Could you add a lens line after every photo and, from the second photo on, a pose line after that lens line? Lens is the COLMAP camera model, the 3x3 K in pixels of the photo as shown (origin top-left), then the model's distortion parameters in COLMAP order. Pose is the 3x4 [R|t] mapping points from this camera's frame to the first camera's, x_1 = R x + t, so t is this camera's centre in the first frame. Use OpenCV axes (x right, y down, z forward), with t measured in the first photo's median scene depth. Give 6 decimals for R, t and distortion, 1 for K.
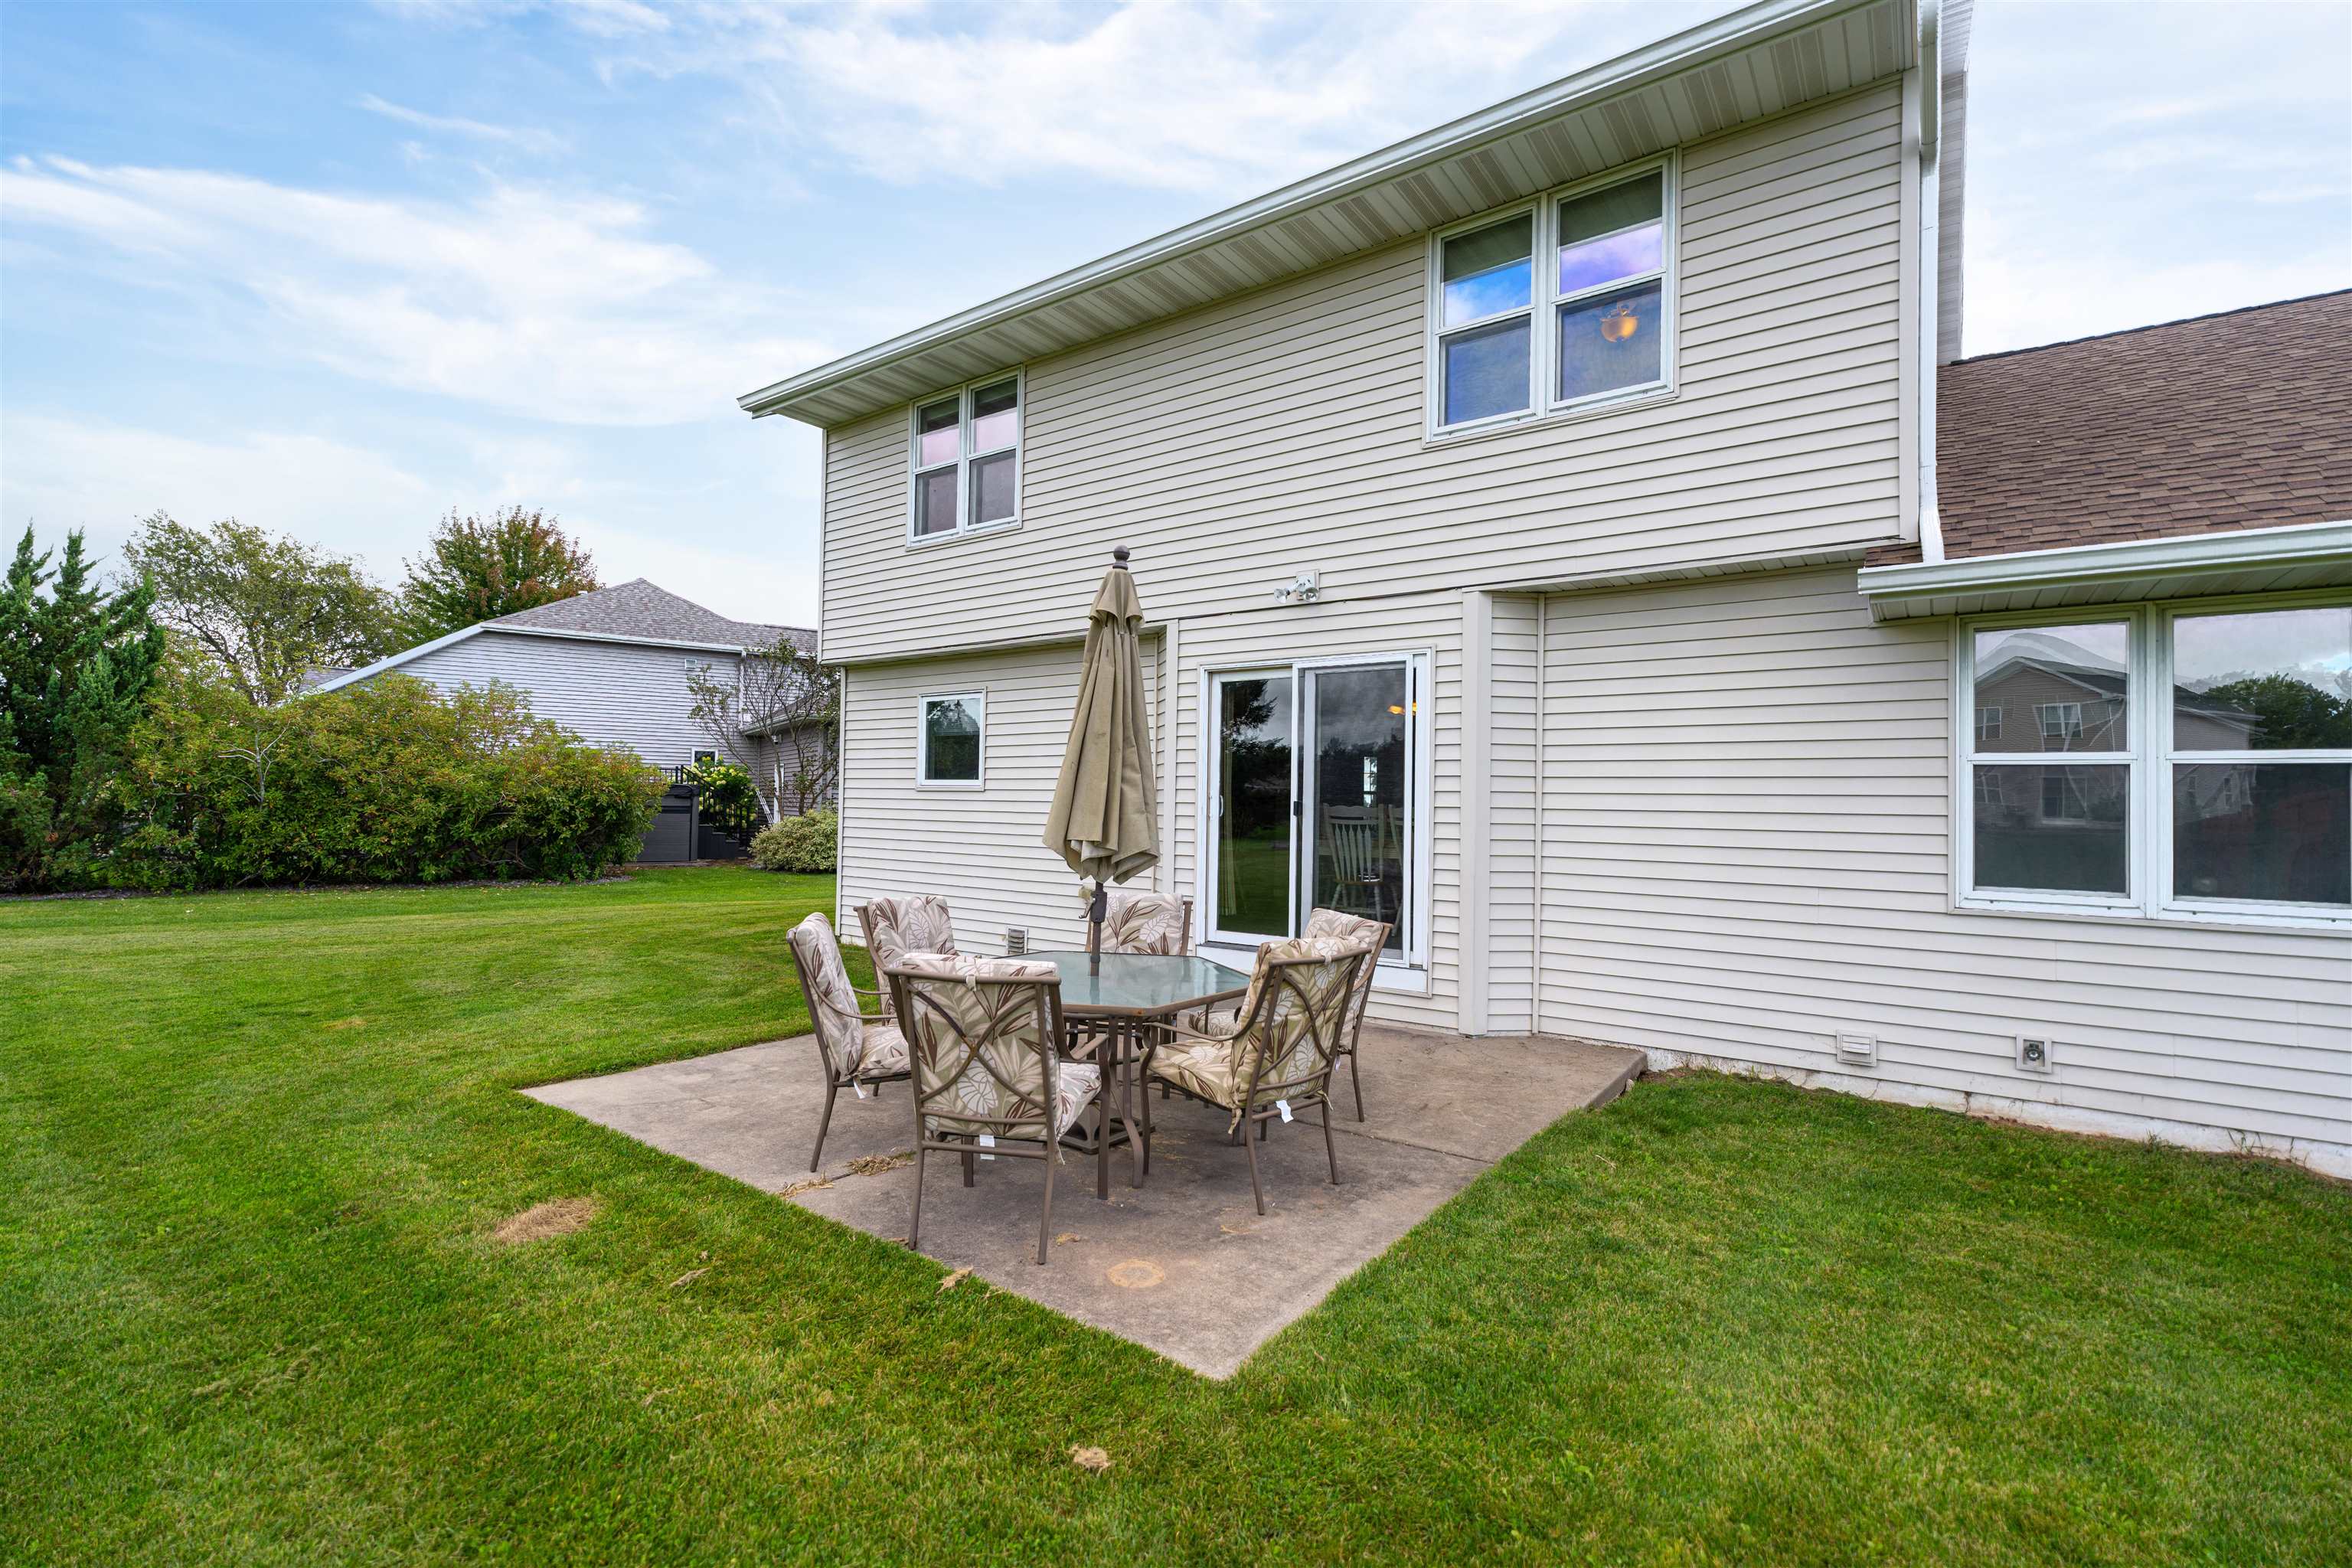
lens RADIAL K [[1069.6, 0, 1176.0], [0, 1069.6, 784.0], [0, 0, 1]] dist [0.000956, 0.000210]
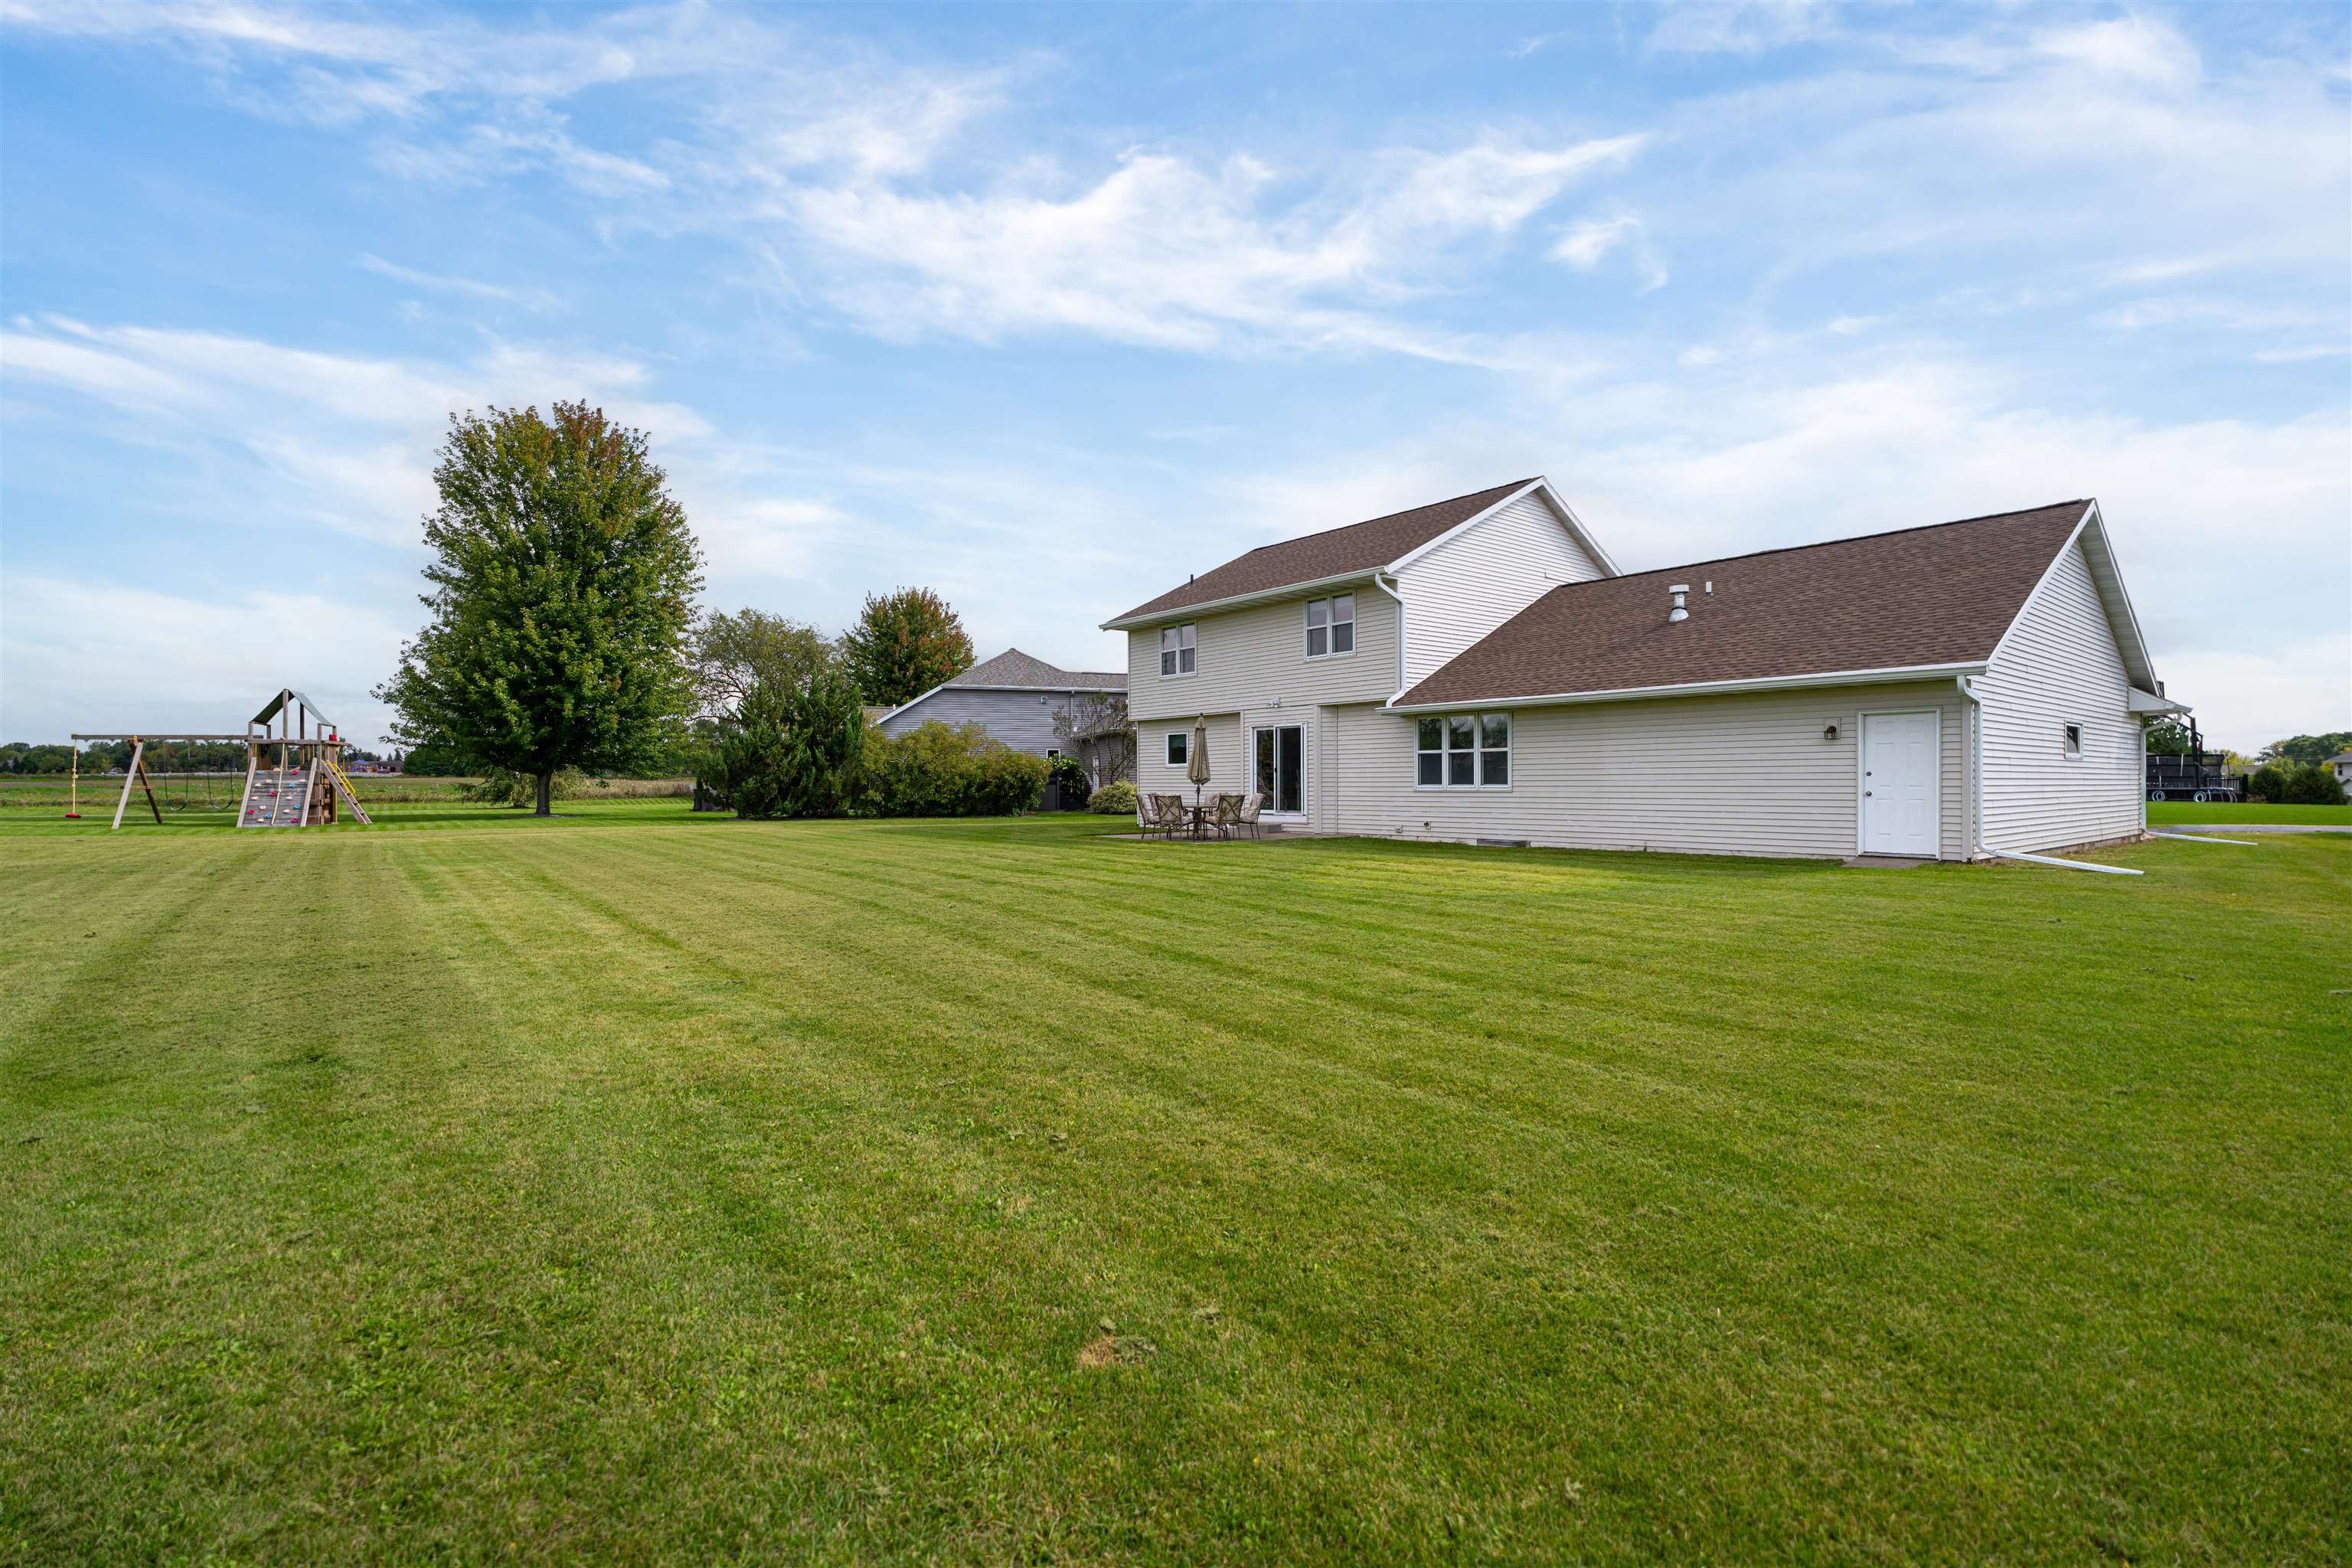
lens RADIAL K [[1069.6, 0, 1176.0], [0, 1069.6, 784.0], [0, 0, 1]] dist [0.000956, 0.000210]
pose [[0.969236, -0.021418, -0.245200, 0.428507], [0.026145, 0.999530, 0.016037, 0.003203], [0.244741, -0.021955, 0.969340, -1.552880]]
